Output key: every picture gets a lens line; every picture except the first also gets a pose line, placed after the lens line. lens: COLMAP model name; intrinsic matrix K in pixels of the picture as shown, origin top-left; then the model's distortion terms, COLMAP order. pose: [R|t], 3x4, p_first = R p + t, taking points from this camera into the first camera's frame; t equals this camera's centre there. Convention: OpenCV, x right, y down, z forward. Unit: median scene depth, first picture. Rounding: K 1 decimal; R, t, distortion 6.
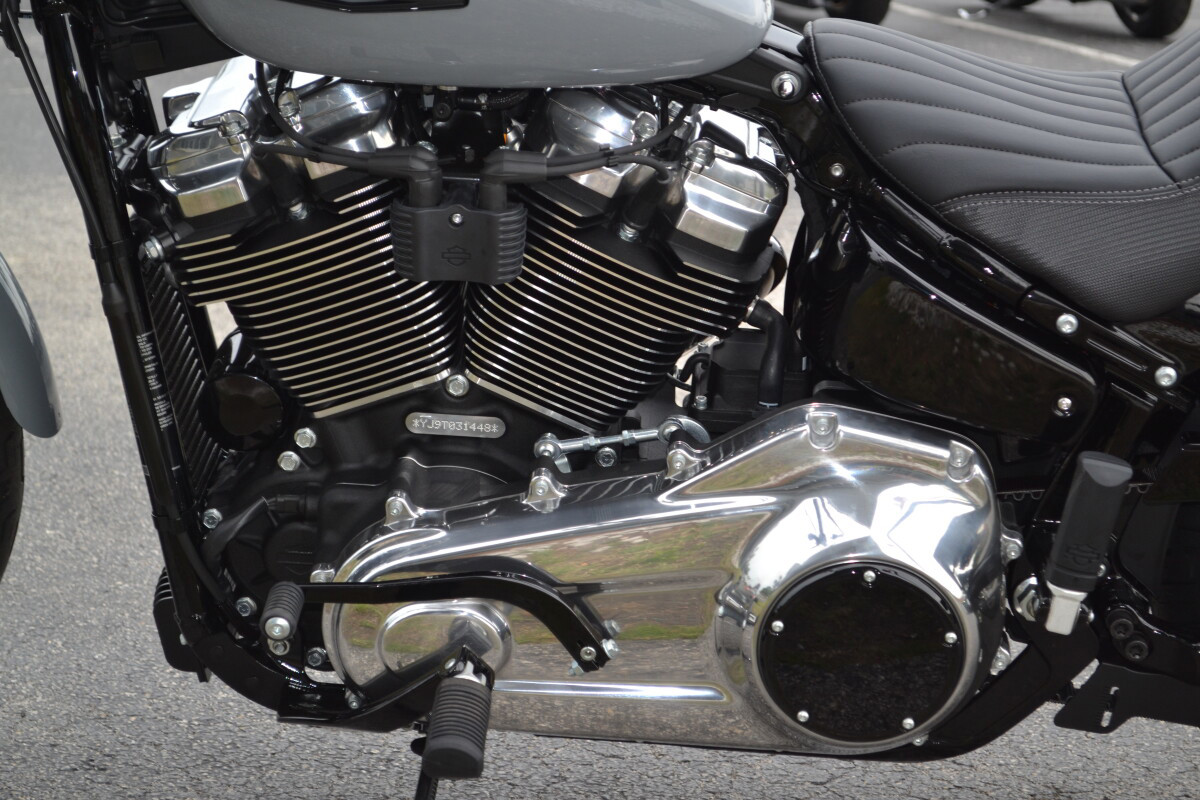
lens RADIAL K [[2757.0, 0, 599.9], [0, 2757.0, 400.8], [0, 0, 1]] dist [0.042692, 0.000000]
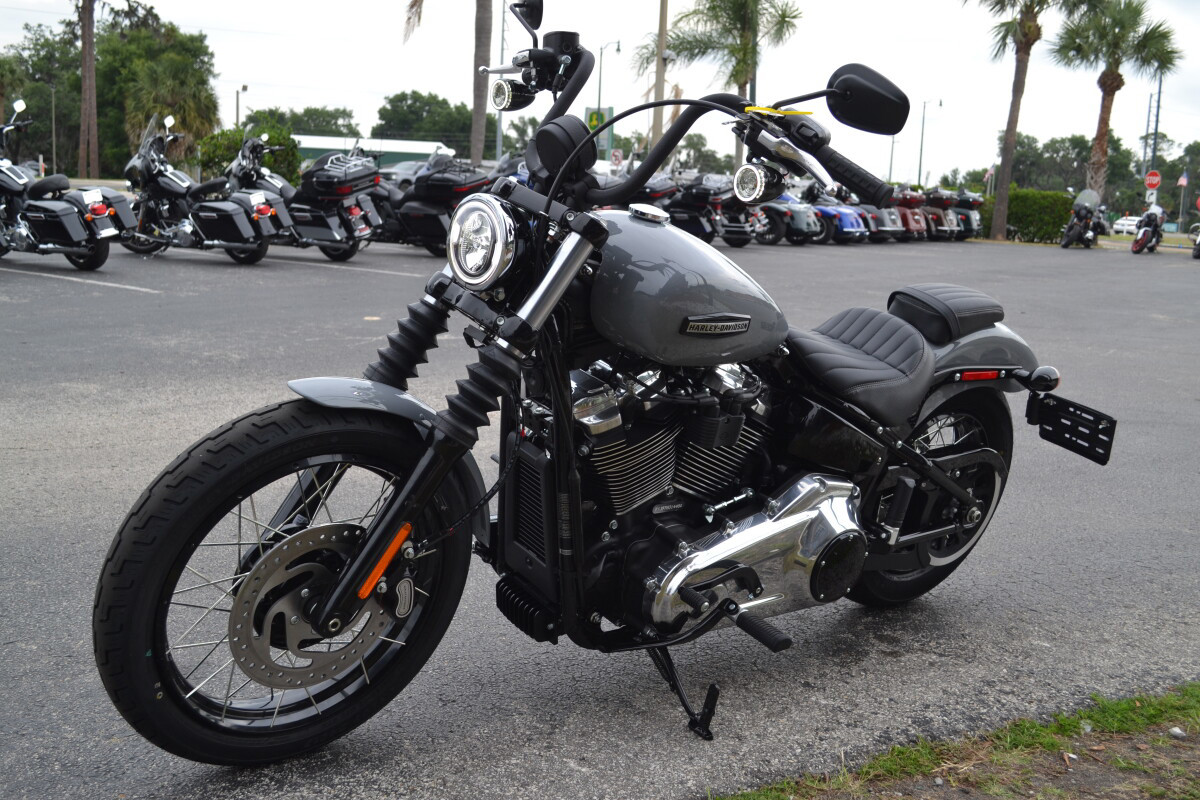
lens RADIAL K [[1284.6, 0, 568.9], [0, 1284.6, 372.9], [0, 0, 1]] dist [-0.052926, 0.000000]
pose [[0.760945, -0.103565, 0.640497, -0.798969], [0.123264, 0.992275, 0.014002, -0.129496], [-0.636999, 0.068296, 0.767833, 0.224408]]
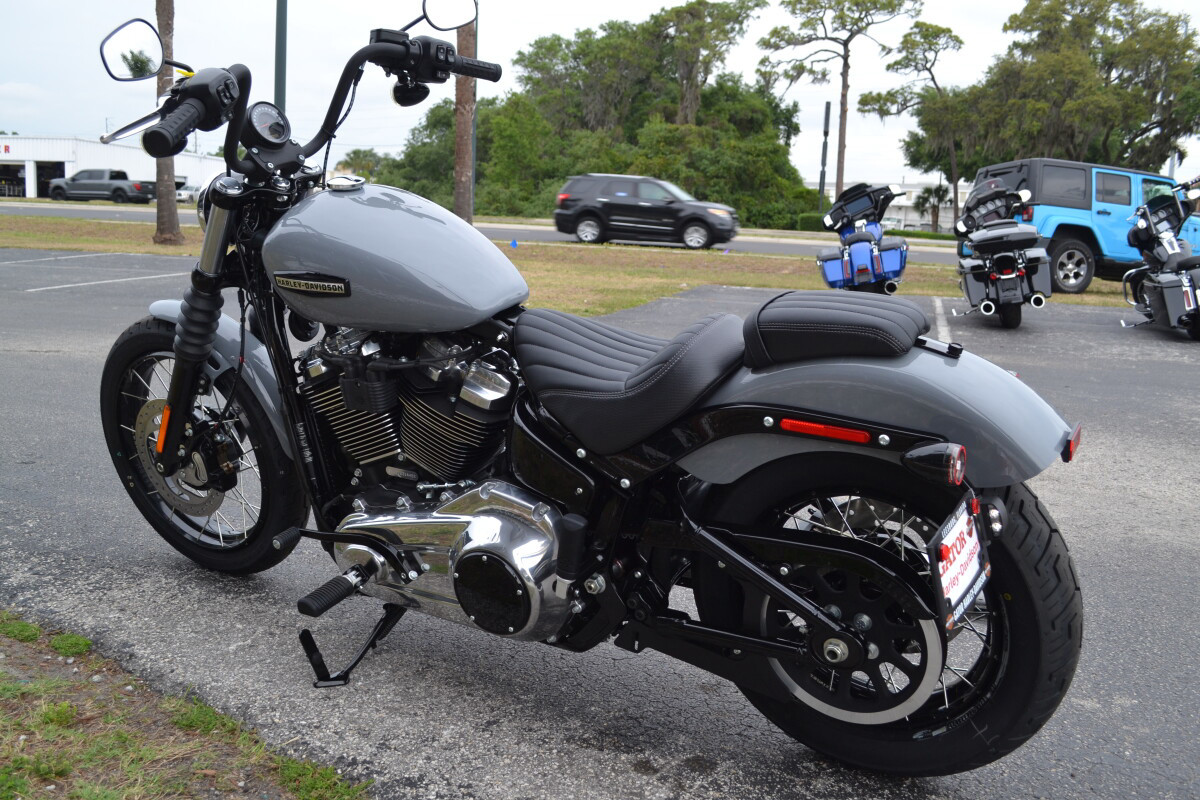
lens RADIAL K [[1137.2, 0, 595.0], [0, 1137.2, 401.1], [0, 0, 1]] dist [-0.063874, 0.000000]
pose [[0.871439, 0.074627, -0.484793, 0.566106], [-0.106388, 0.993587, -0.038290, -0.033293], [0.478827, 0.084944, 0.873790, 0.223603]]
